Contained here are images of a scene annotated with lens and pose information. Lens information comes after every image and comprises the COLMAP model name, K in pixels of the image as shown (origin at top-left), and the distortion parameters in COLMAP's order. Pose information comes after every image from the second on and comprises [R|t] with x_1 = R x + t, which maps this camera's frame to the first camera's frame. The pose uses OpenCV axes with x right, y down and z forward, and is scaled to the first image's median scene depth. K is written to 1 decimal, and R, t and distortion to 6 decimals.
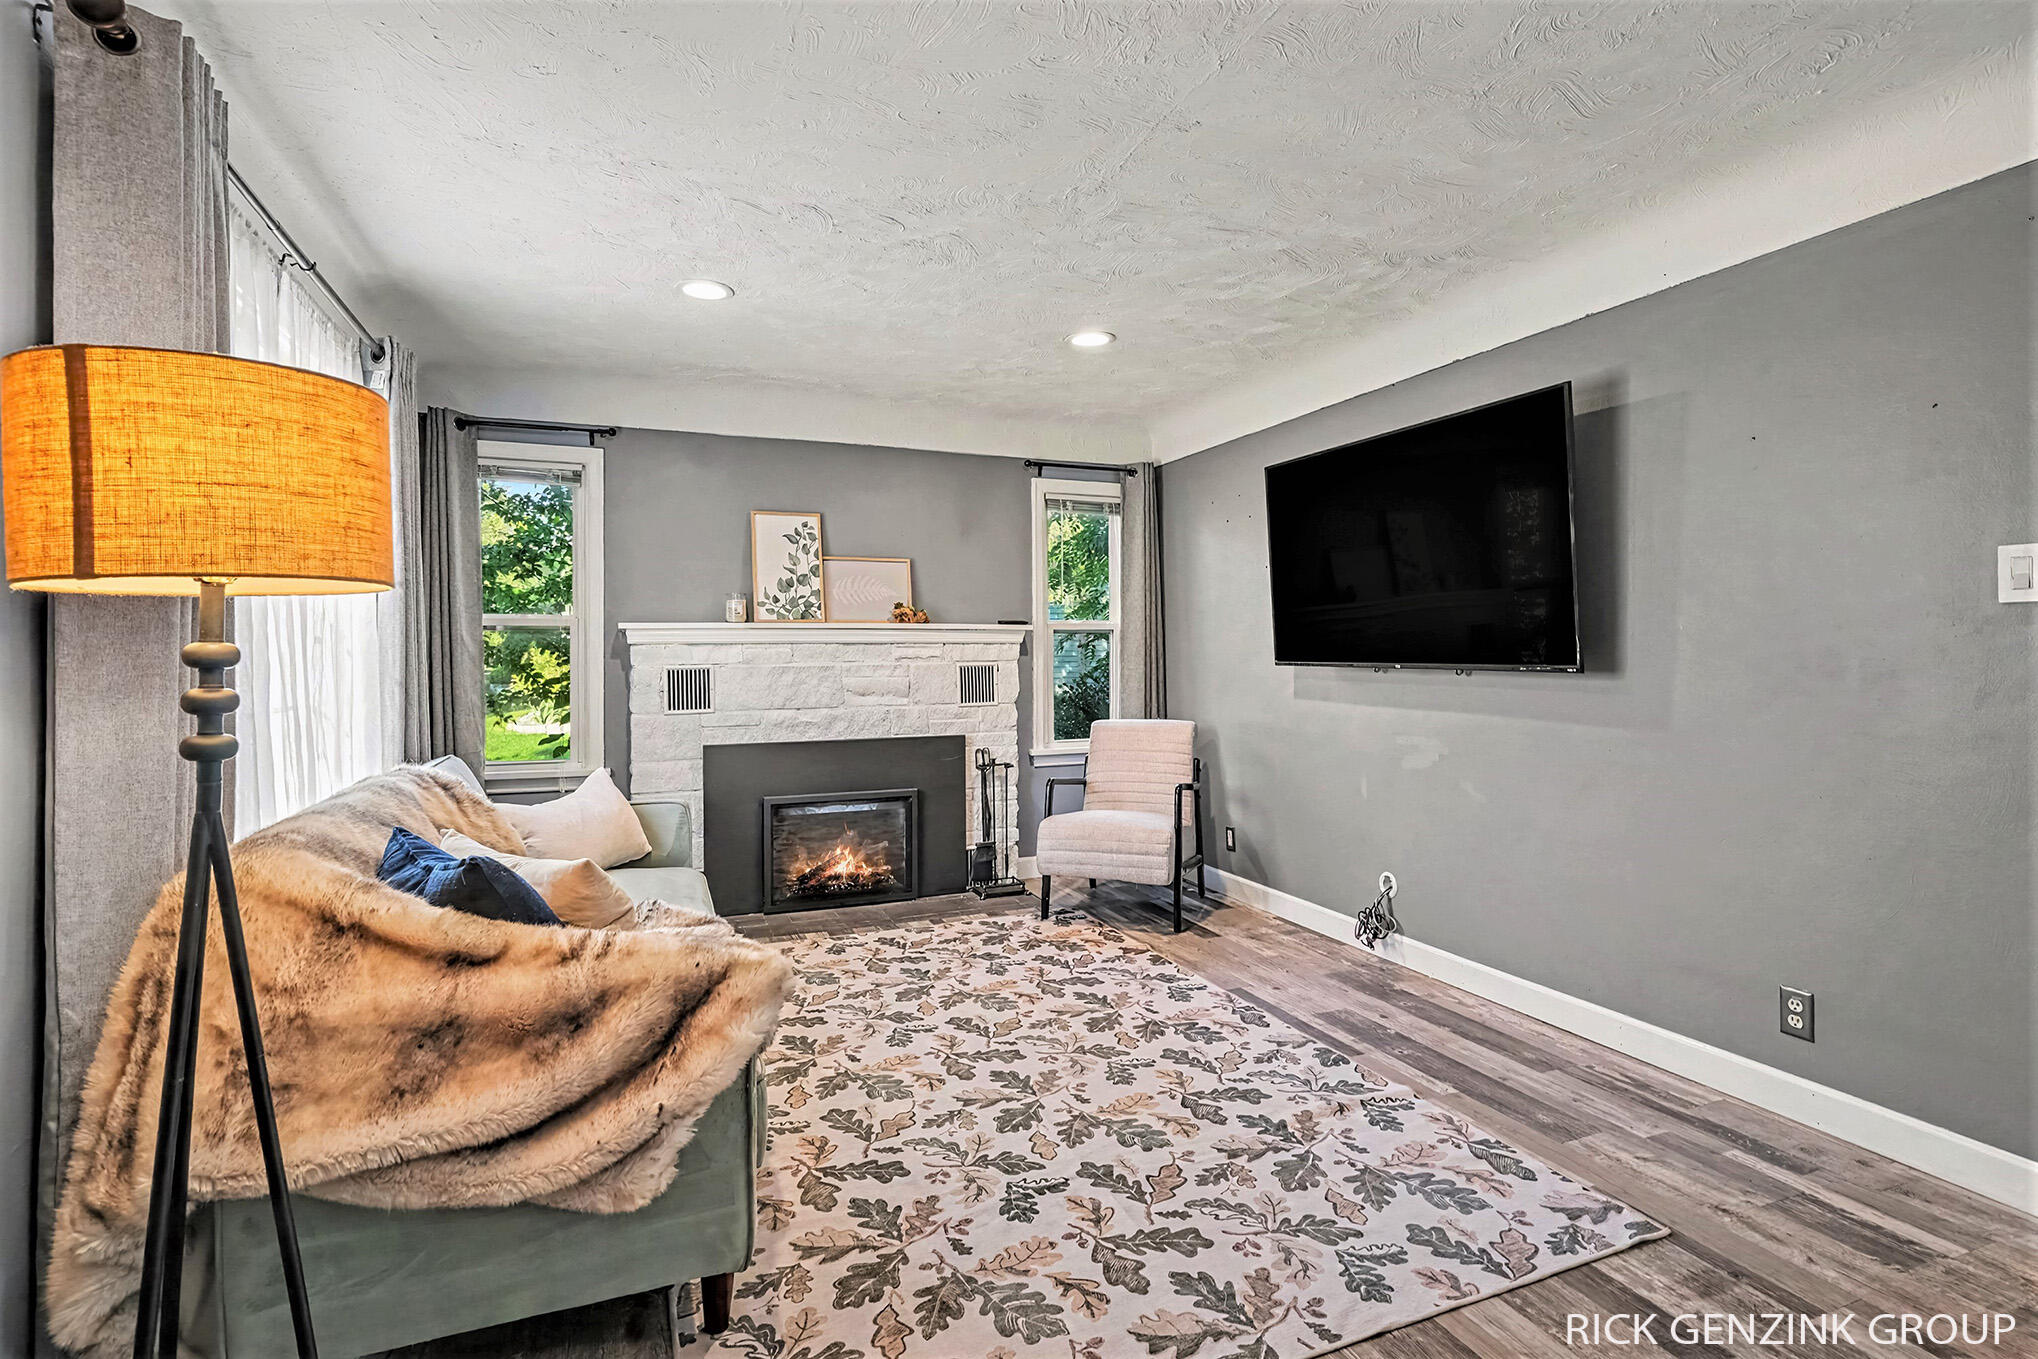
lens RADIAL K [[984.1, 0, 1019.0], [0, 984.1, 636.0], [0, 0, 1]] dist [-0.008102, 0.001702]
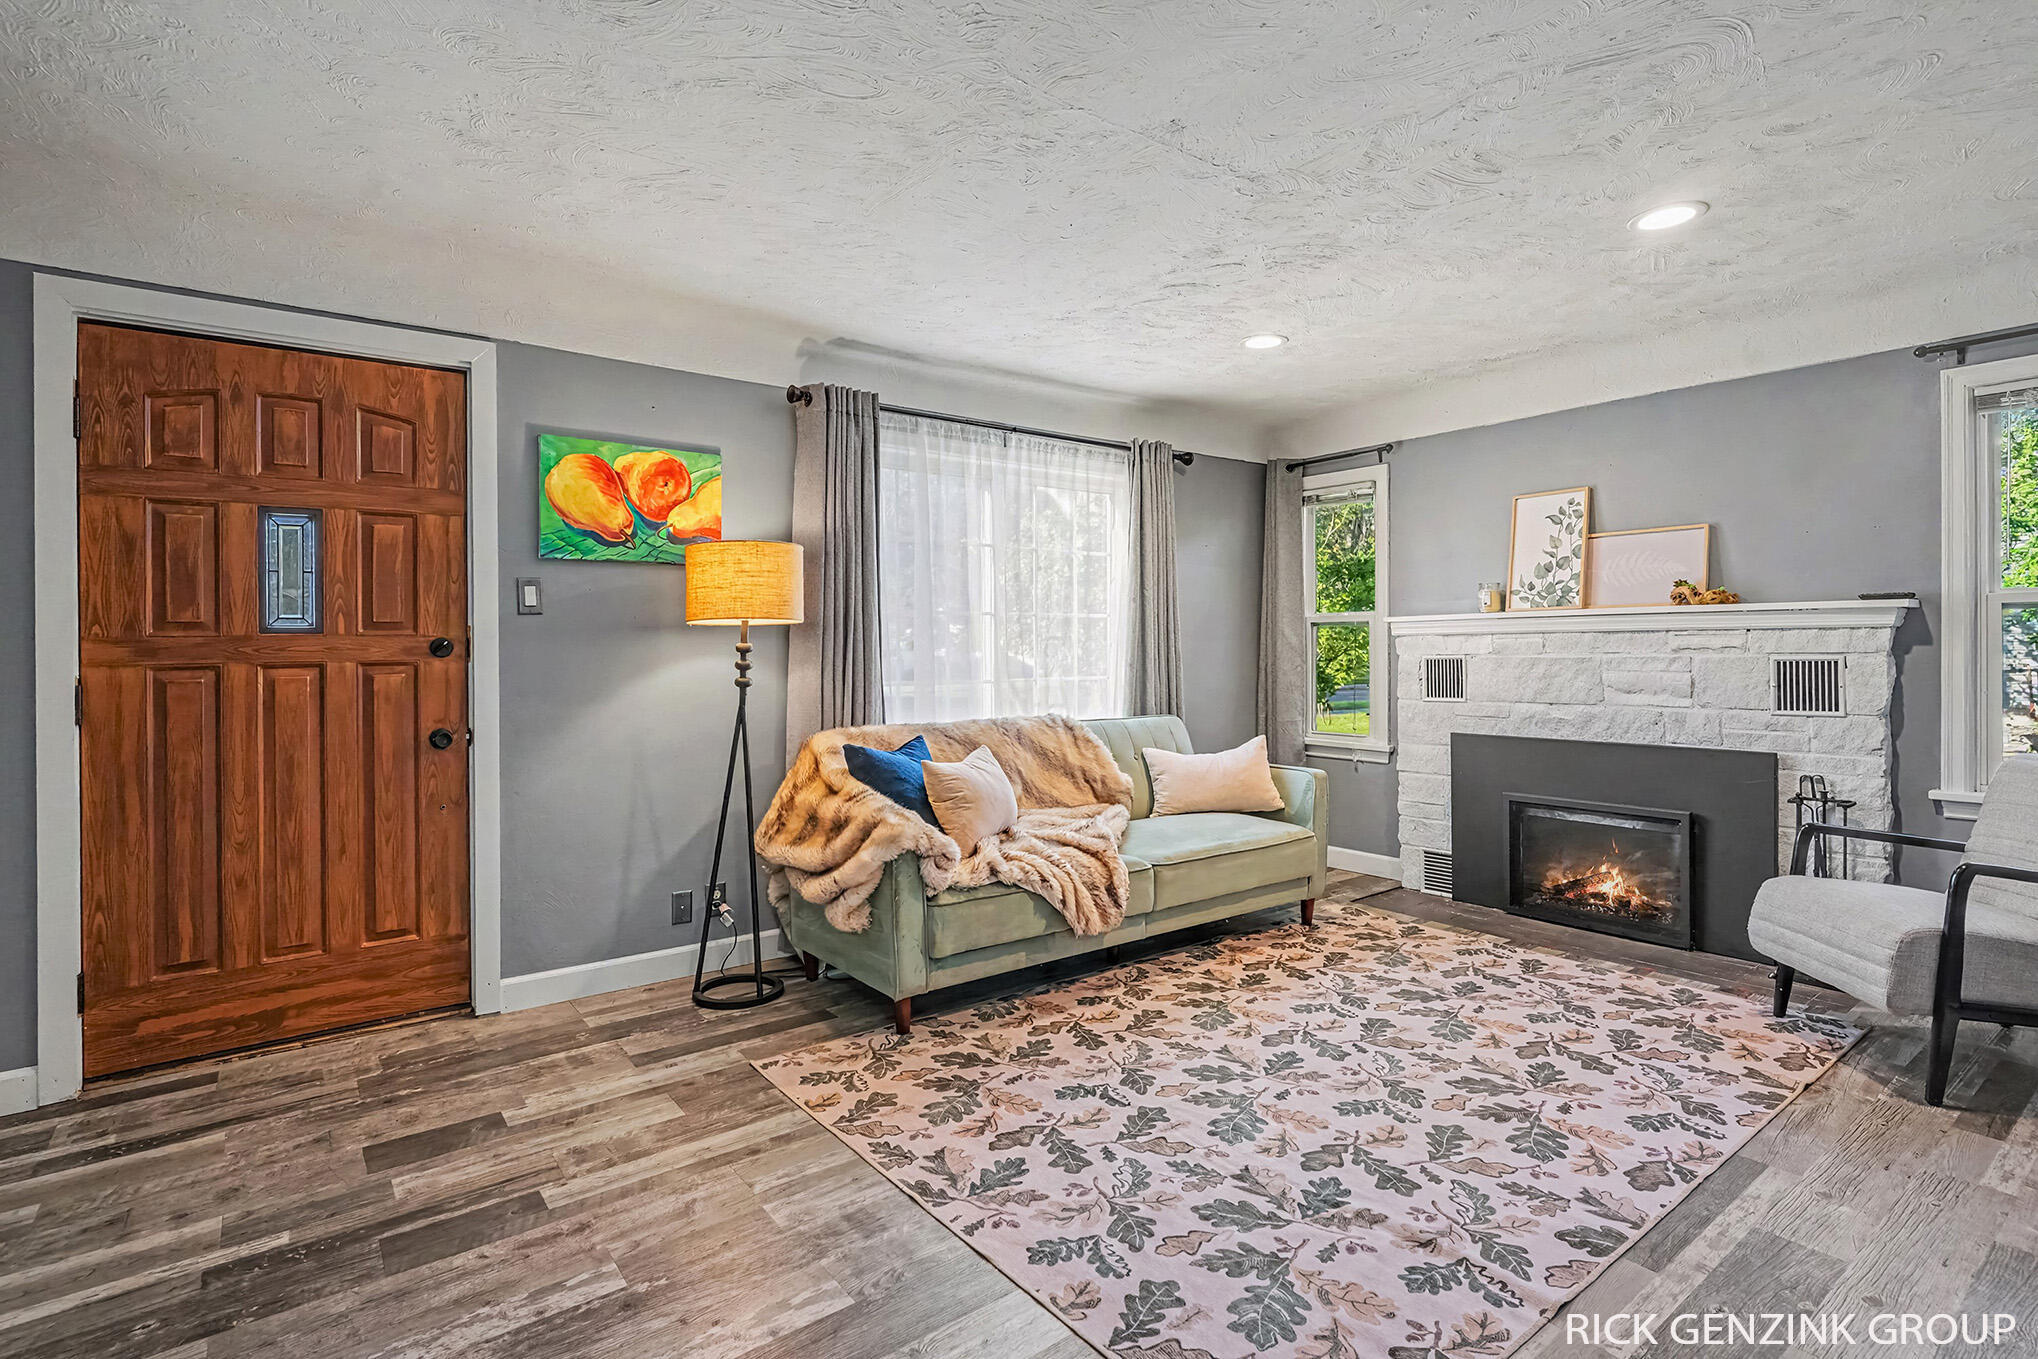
lens RADIAL K [[984.1, 0, 1019.0], [0, 984.1, 636.0], [0, 0, 1]] dist [-0.008102, 0.001702]
pose [[0.271706, -0.010419, -0.962324, 0.684078], [0.020610, 0.999775, -0.005006, 0.006310], [0.962160, -0.018473, 0.271859, 0.350470]]
